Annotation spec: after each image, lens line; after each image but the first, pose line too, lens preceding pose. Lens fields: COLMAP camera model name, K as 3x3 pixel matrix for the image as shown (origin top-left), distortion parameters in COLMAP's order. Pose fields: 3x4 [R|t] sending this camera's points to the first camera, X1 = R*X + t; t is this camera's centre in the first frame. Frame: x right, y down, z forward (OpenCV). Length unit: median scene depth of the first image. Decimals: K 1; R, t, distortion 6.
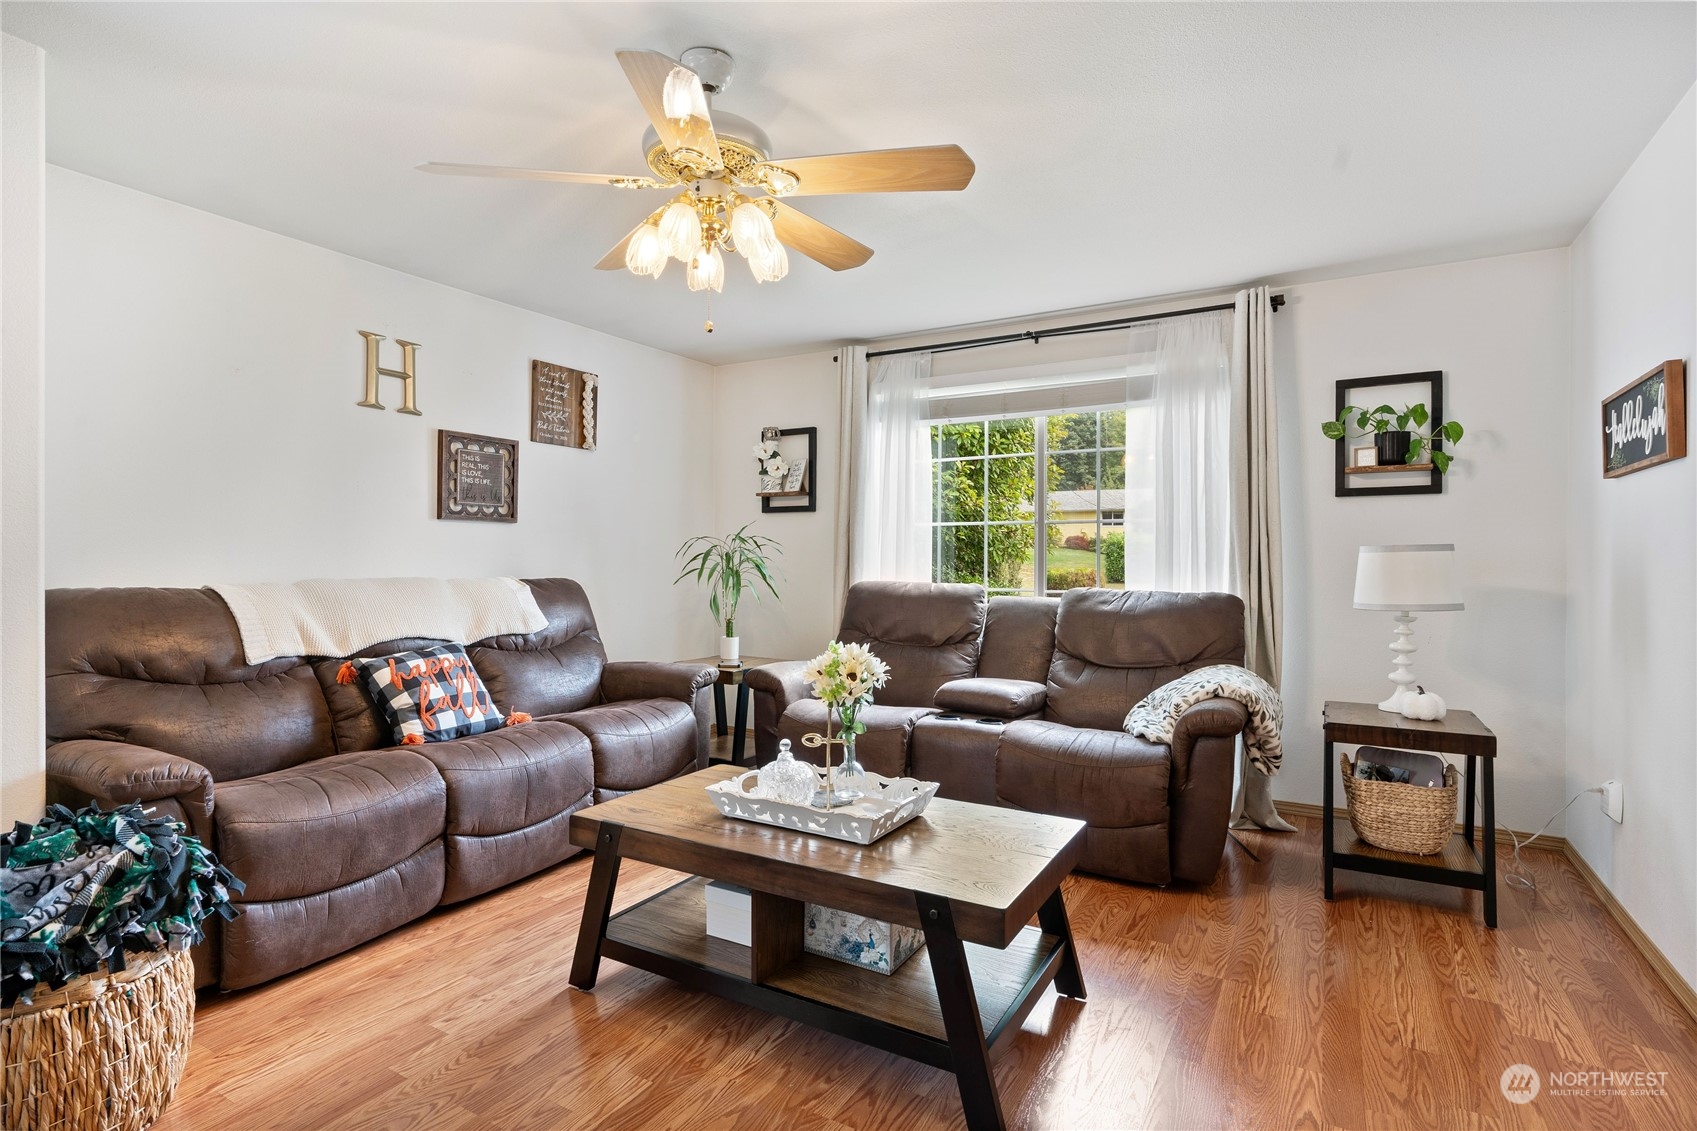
lens RADIAL K [[829.0, 0, 859.6], [0, 829.0, 560.9], [0, 0, 1]] dist [0.003872, 0.001003]
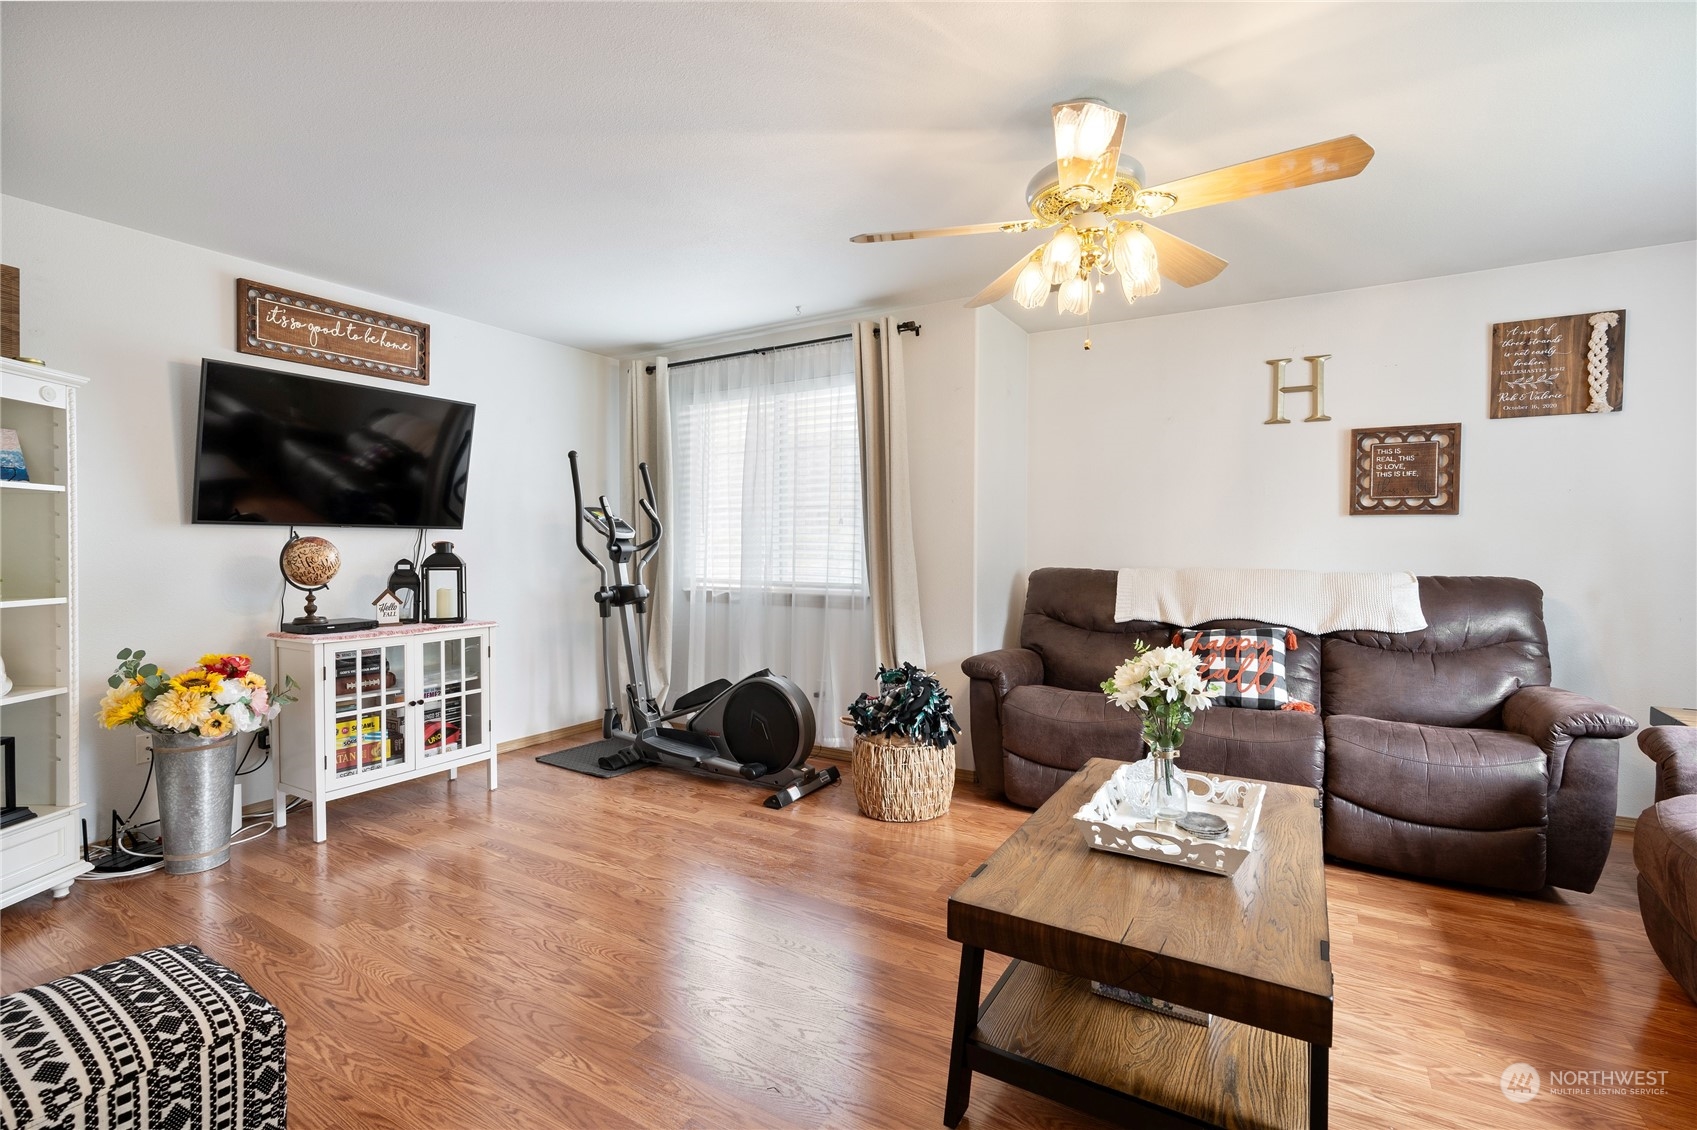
lens RADIAL K [[779.0, 0, 849.7], [0, 779.0, 561.4], [0, 0, 1]] dist [-0.001336, 0.001266]
pose [[0.000050, 0.017198, -0.999852, 0.485175], [-0.009854, 0.999804, 0.017197, -0.002849], [0.999951, 0.009852, 0.000220, 0.377447]]
